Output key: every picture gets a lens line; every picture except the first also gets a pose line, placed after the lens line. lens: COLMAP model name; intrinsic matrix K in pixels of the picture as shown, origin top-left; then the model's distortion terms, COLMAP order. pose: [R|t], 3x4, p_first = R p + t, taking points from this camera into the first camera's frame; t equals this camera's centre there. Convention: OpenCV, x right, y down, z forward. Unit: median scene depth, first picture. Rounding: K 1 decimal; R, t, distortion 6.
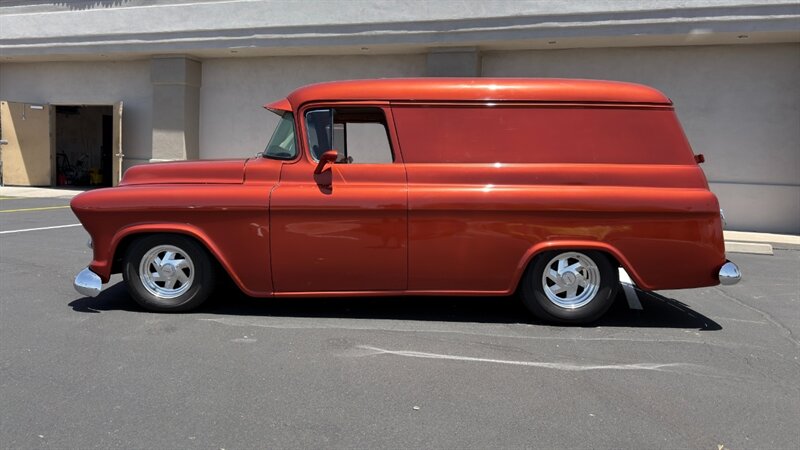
lens RADIAL K [[572.2, 0, 400.0], [0, 572.2, 225.0], [0, 0, 1]] dist [0.004060, -0.004035]
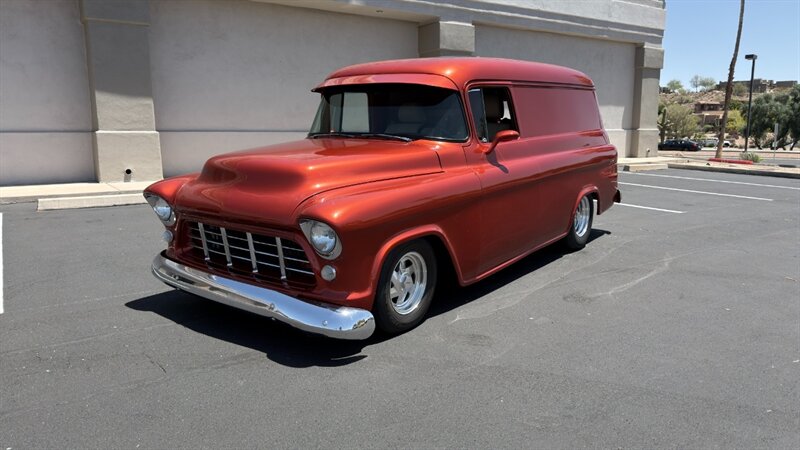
lens RADIAL K [[572.2, 0, 400.0], [0, 572.2, 225.0], [0, 0, 1]] dist [0.004060, -0.004035]
pose [[0.630787, -0.176206, 0.755684, -1.011397], [0.103184, 0.984274, 0.143377, -0.123222], [-0.769065, -0.012466, 0.639049, 0.453907]]
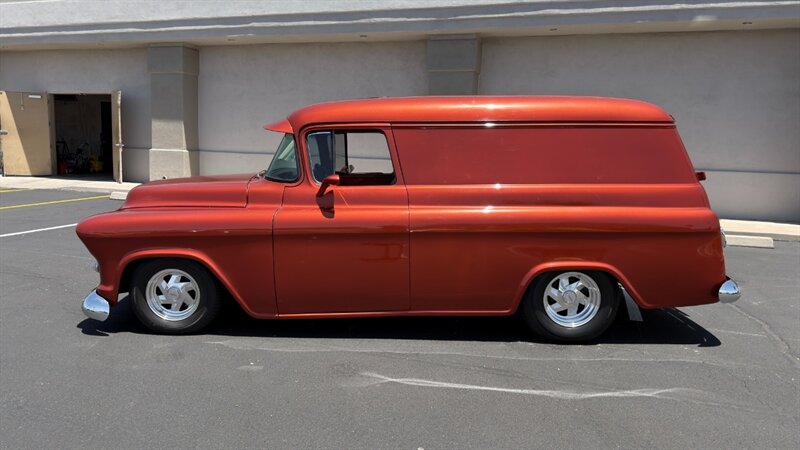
lens RADIAL K [[572.7, 0, 396.8], [0, 572.7, 225.5], [0, 0, 1]] dist [0.001153, -0.000338]
pose [[0.999933, -0.009703, -0.006352, -0.002446], [0.009972, 0.998996, 0.043673, -0.079582], [0.005921, -0.043733, 0.999026, -0.006554]]
